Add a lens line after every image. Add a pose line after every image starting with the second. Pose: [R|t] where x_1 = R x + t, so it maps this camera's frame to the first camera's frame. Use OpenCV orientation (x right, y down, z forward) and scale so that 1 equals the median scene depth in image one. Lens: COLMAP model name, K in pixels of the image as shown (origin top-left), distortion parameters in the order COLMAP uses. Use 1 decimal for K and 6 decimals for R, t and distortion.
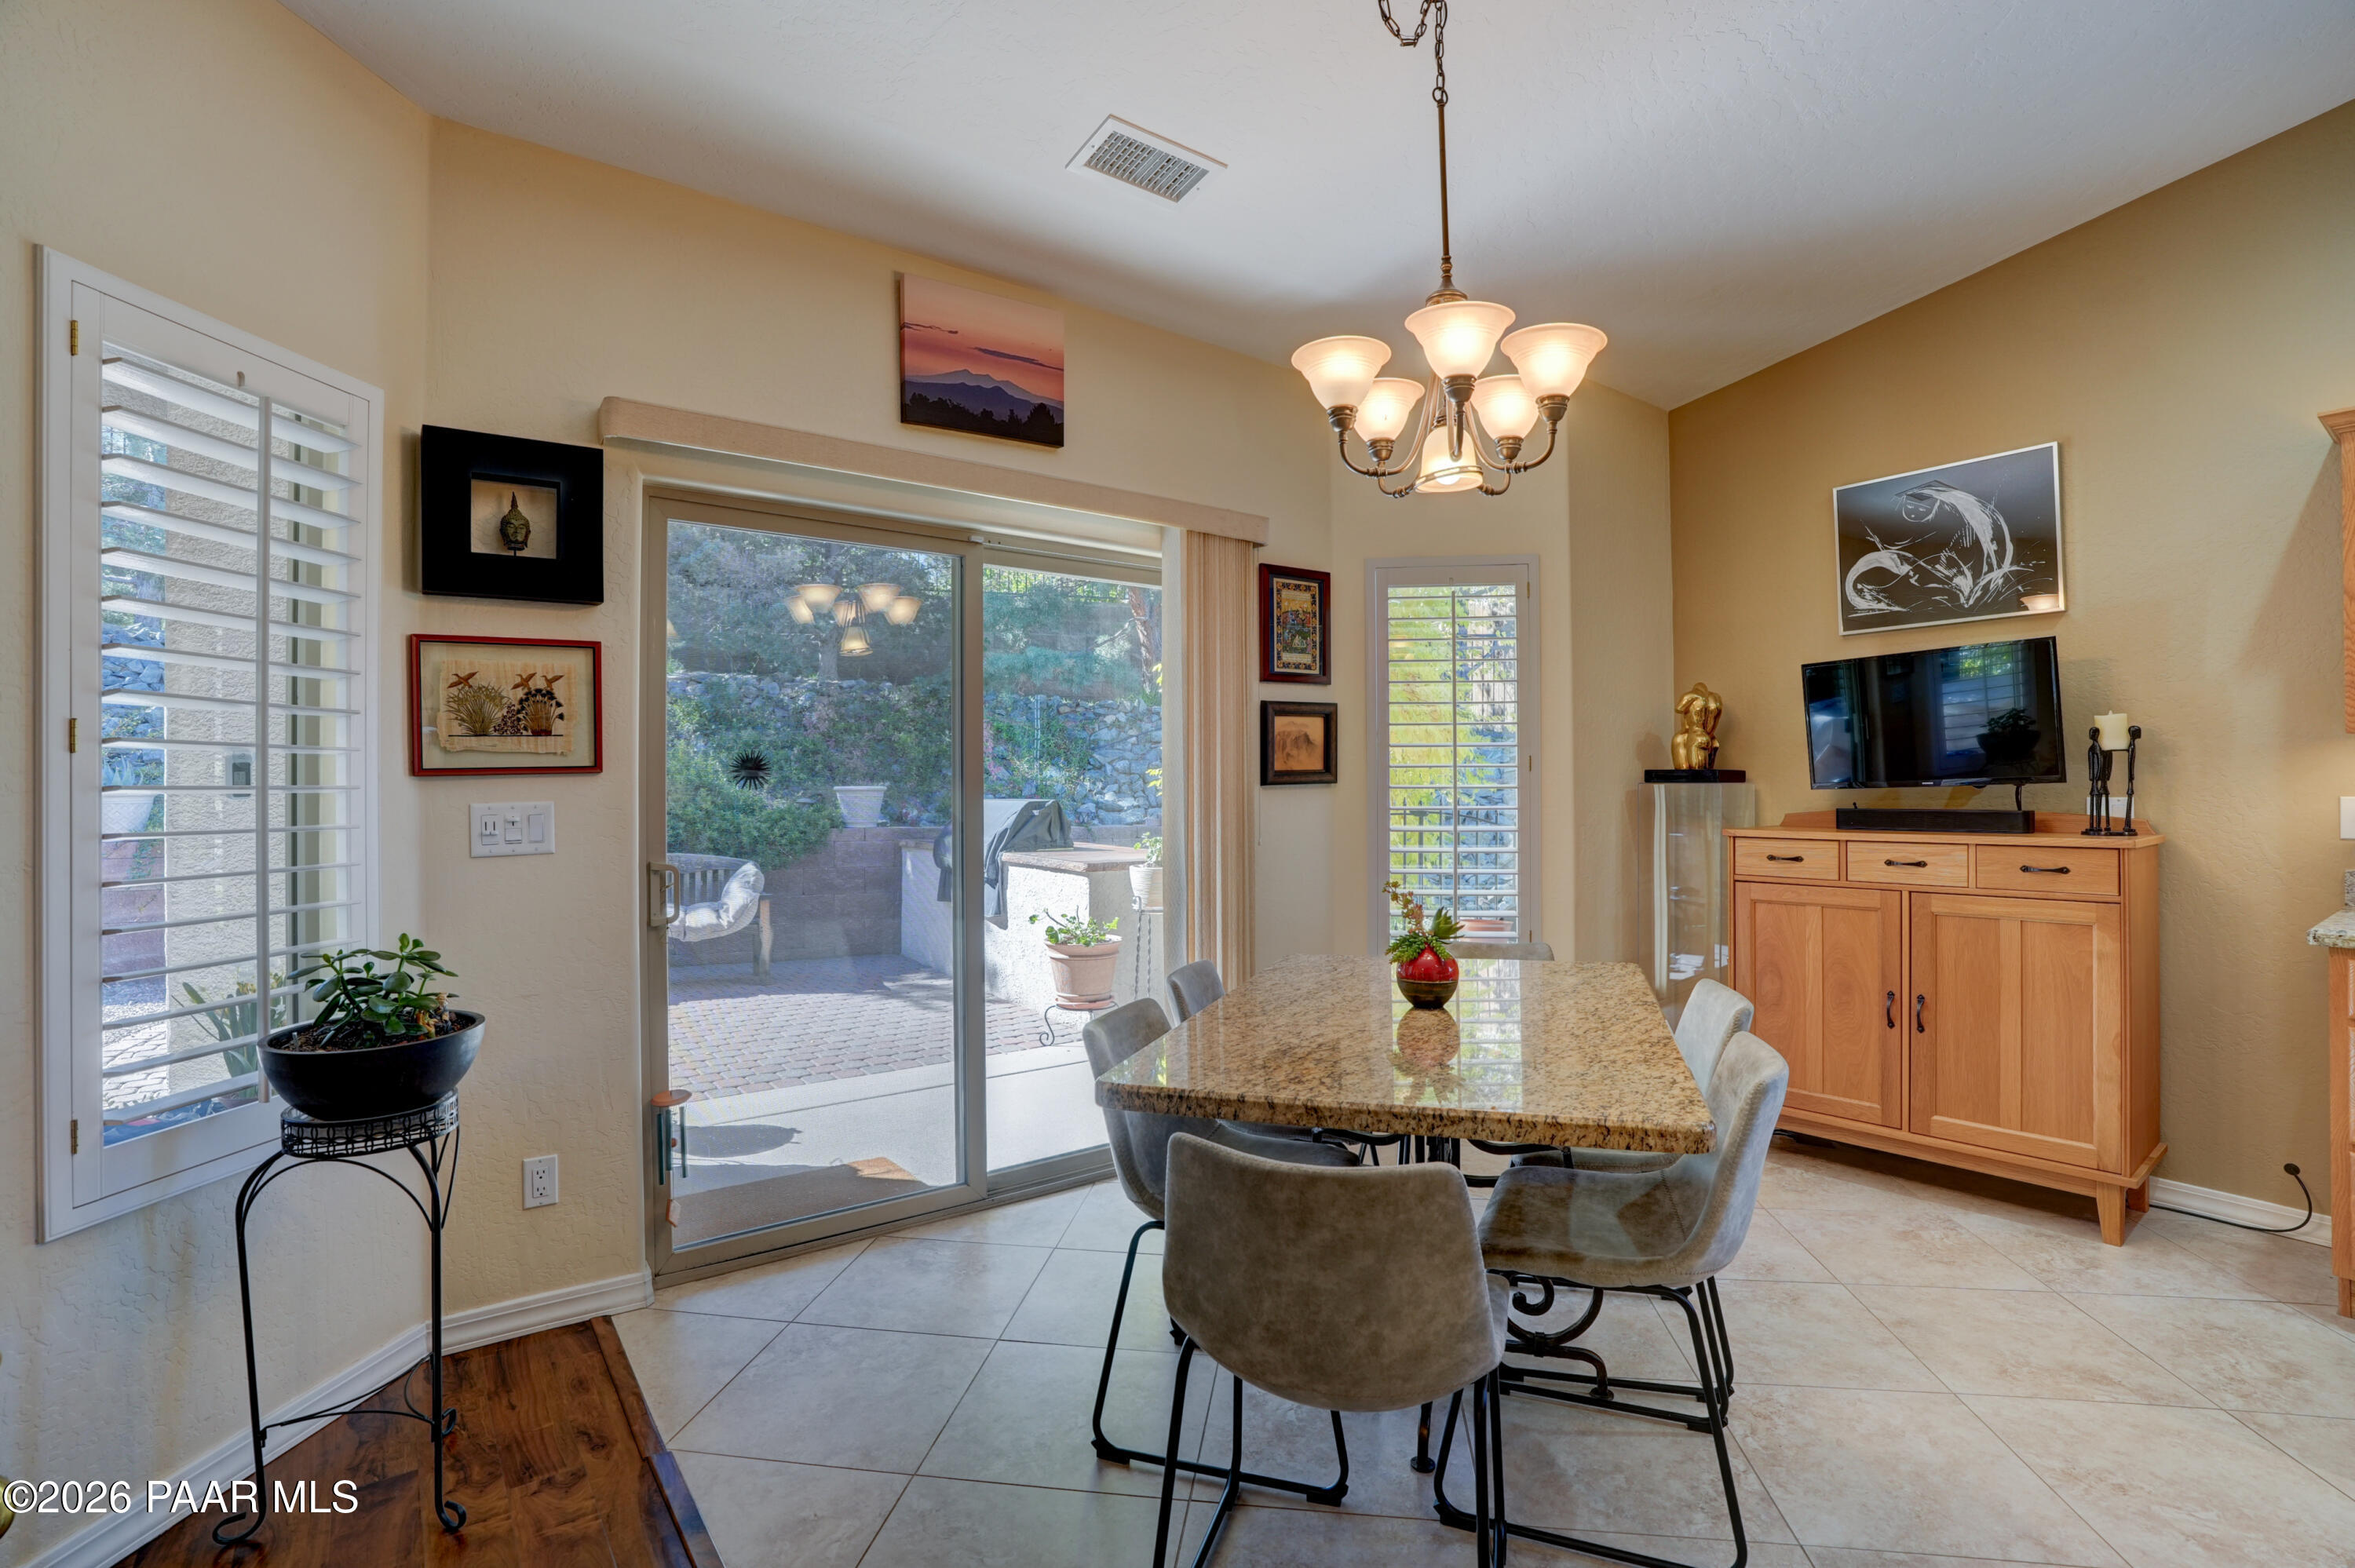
lens RADIAL K [[1102.3, 0, 1180.1], [0, 1102.3, 782.5], [0, 0, 1]] dist [-0.069171, 0.027608]
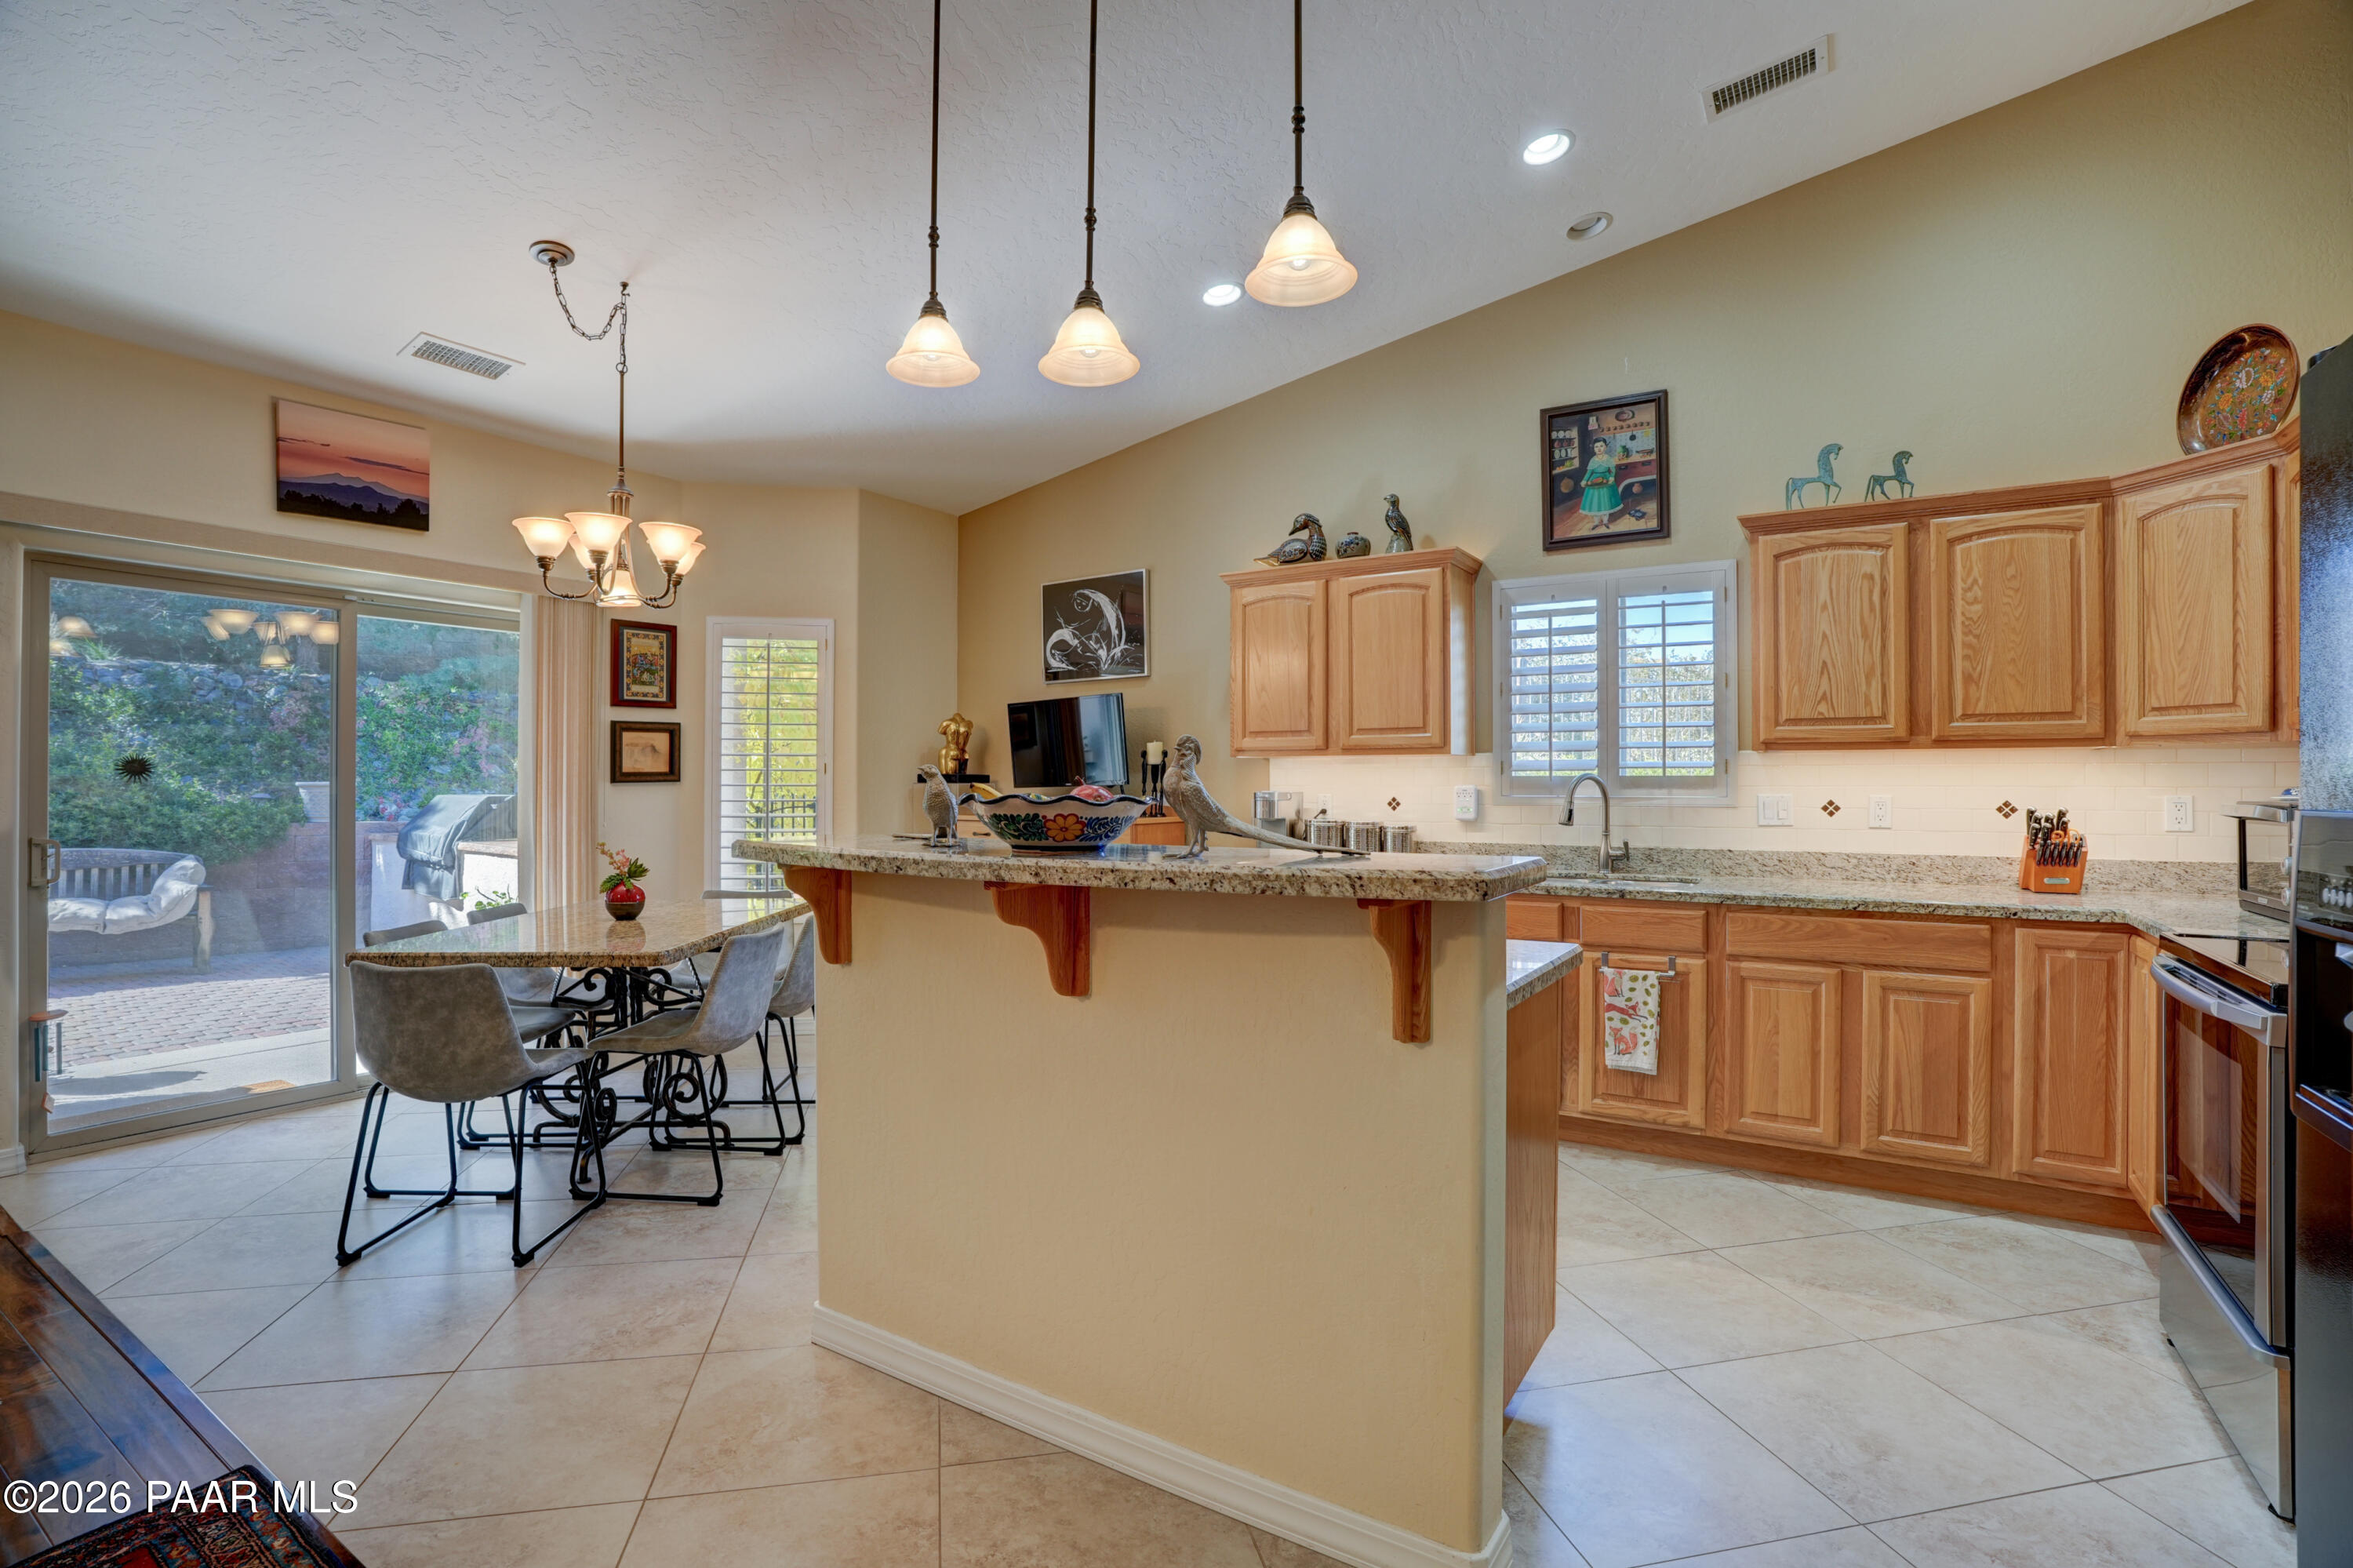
lens RADIAL K [[1101.5, 0, 1179.1], [0, 1101.5, 782.5], [0, 0, 1]] dist [-0.069171, 0.027608]
pose [[0.940624, 0.006015, 0.339397, 0.280702], [-0.006296, 0.999980, -0.000273, -0.002141], [-0.339392, -0.001880, 0.940643, -0.489585]]
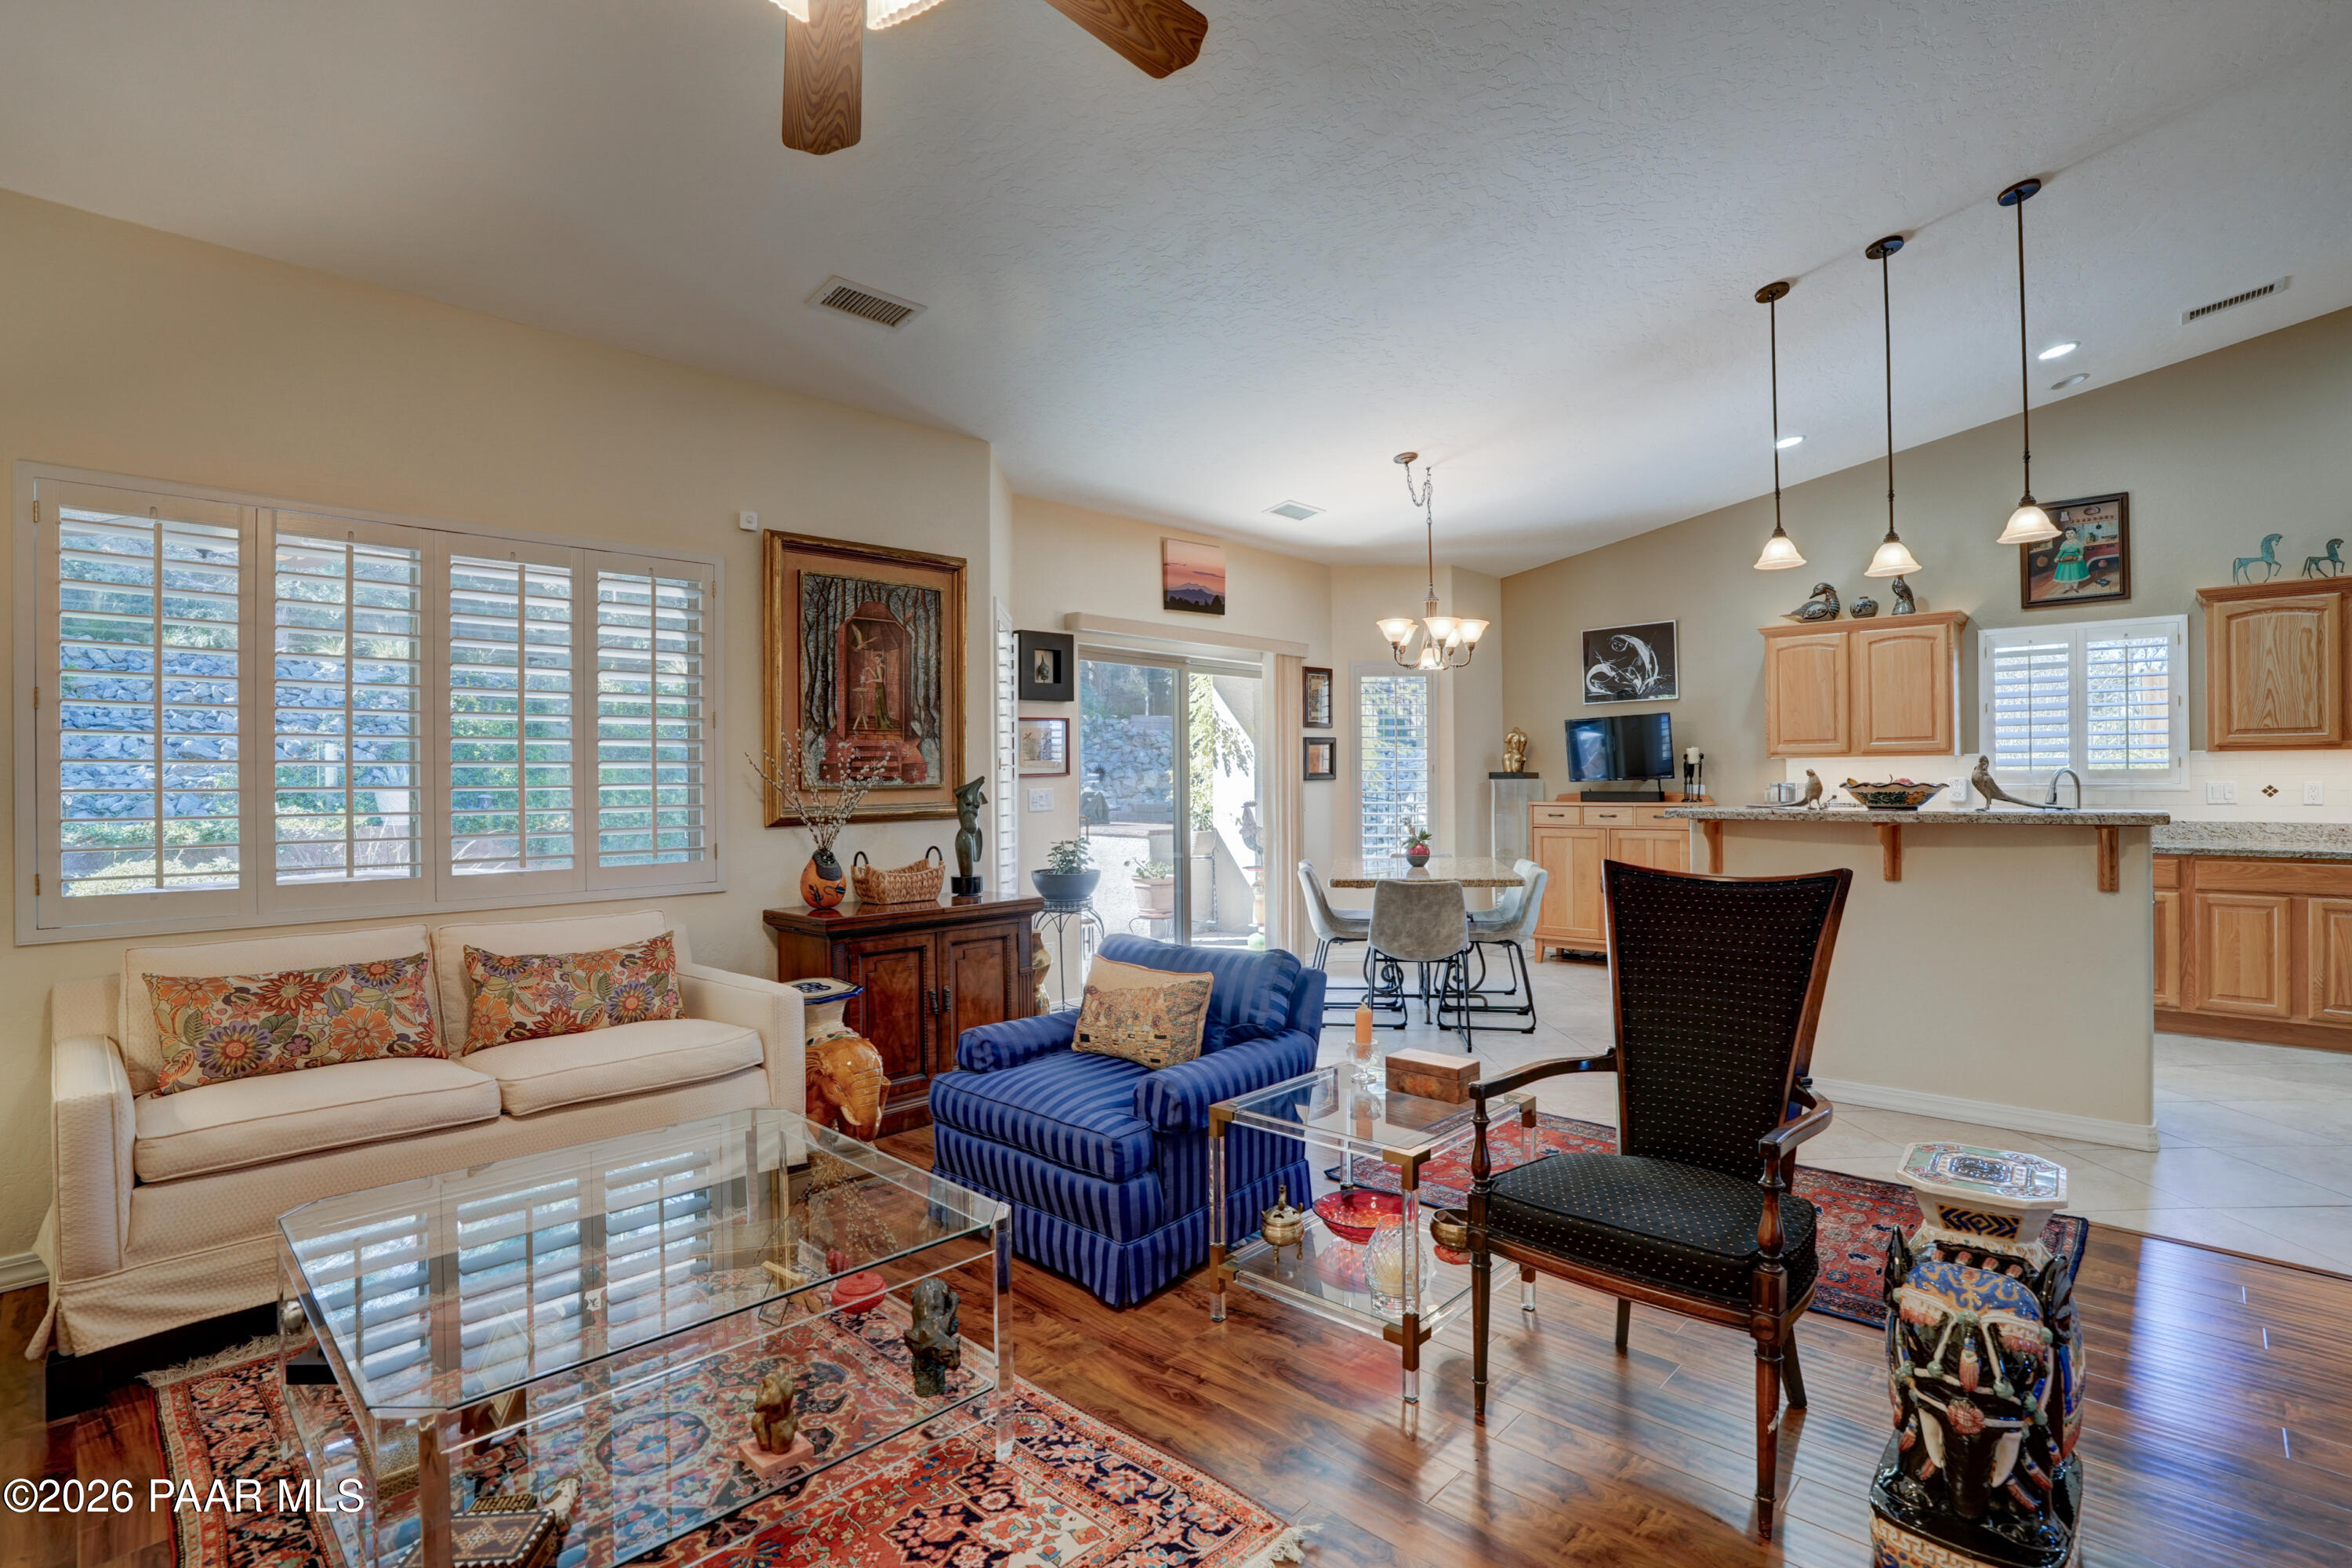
lens RADIAL K [[1125.6, 0, 1176.0], [0, 1125.6, 784.0], [0, 0, 1]] dist [-0.065518, 0.025320]
pose [[0.987697, -0.003253, 0.156347, -0.463184], [0.002456, 0.999983, 0.005290, -0.002572], [-0.156362, -0.004841, 0.987688, -0.936934]]
